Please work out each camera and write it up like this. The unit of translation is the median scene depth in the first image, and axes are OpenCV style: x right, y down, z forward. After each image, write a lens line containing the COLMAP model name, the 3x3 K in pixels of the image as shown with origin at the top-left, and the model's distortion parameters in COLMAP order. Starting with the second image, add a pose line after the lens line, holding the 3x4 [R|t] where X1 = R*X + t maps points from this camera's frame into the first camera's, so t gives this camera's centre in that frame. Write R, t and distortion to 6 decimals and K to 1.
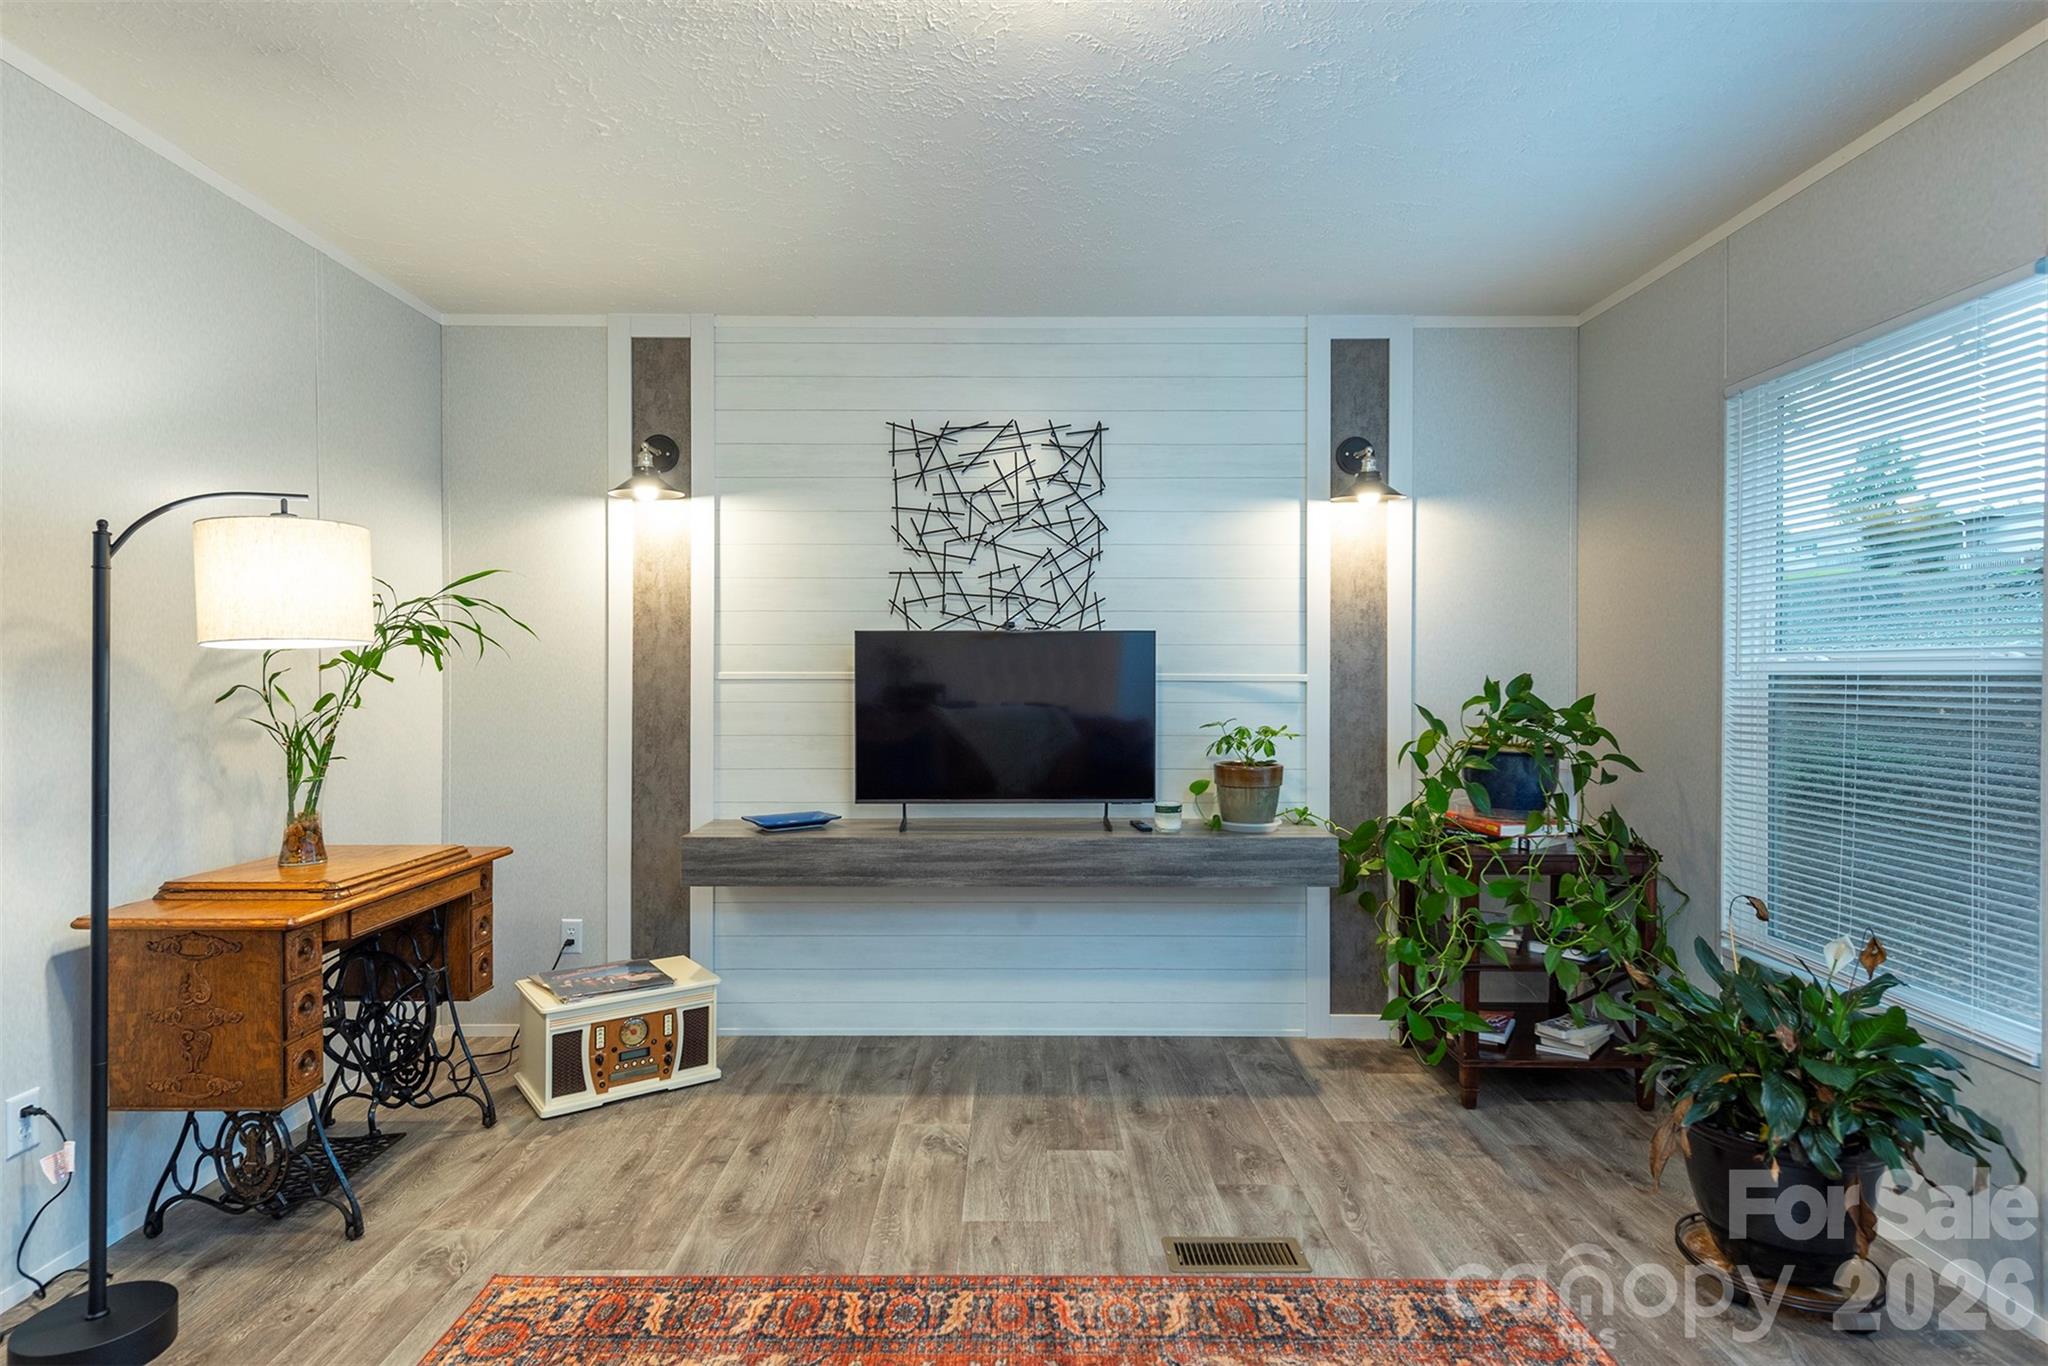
lens RADIAL K [[1076.4, 0, 1033.6], [0, 1076.4, 682.2], [0, 0, 1]] dist [0.021785, -0.000706]
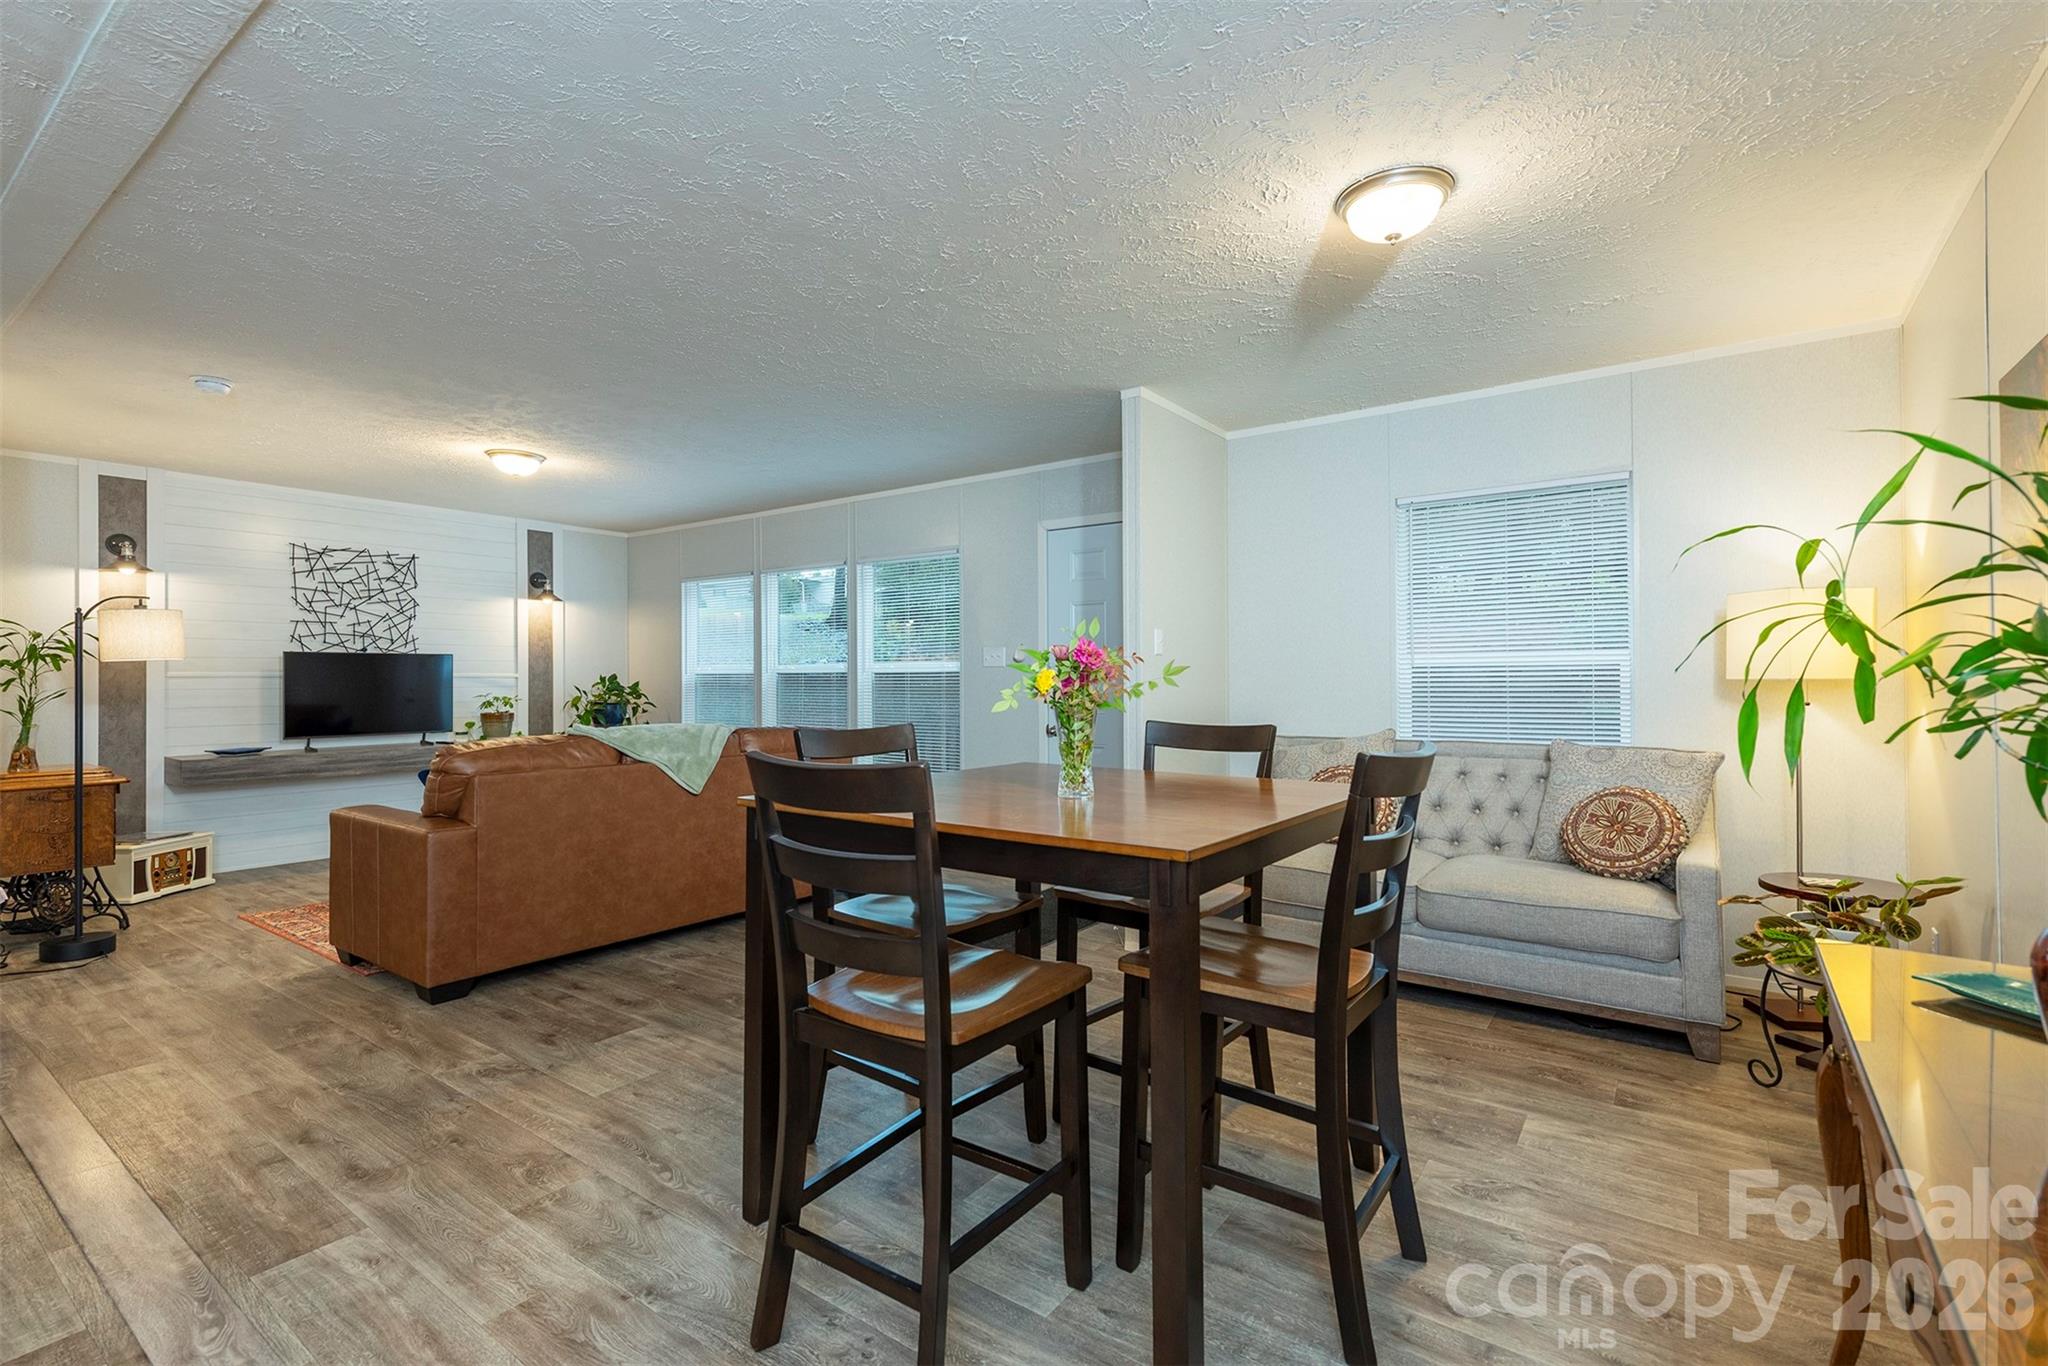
lens RADIAL K [[891.6, 0, 1016.7], [0, 891.6, 675.1], [0, 0, 1]] dist [0.024178, 0.000135]
pose [[0.581939, 0.000397, 0.813232, -0.700448], [0.008607, 0.999941, -0.006647, 0.017027], [-0.813187, 0.010868, 0.581902, -1.000031]]
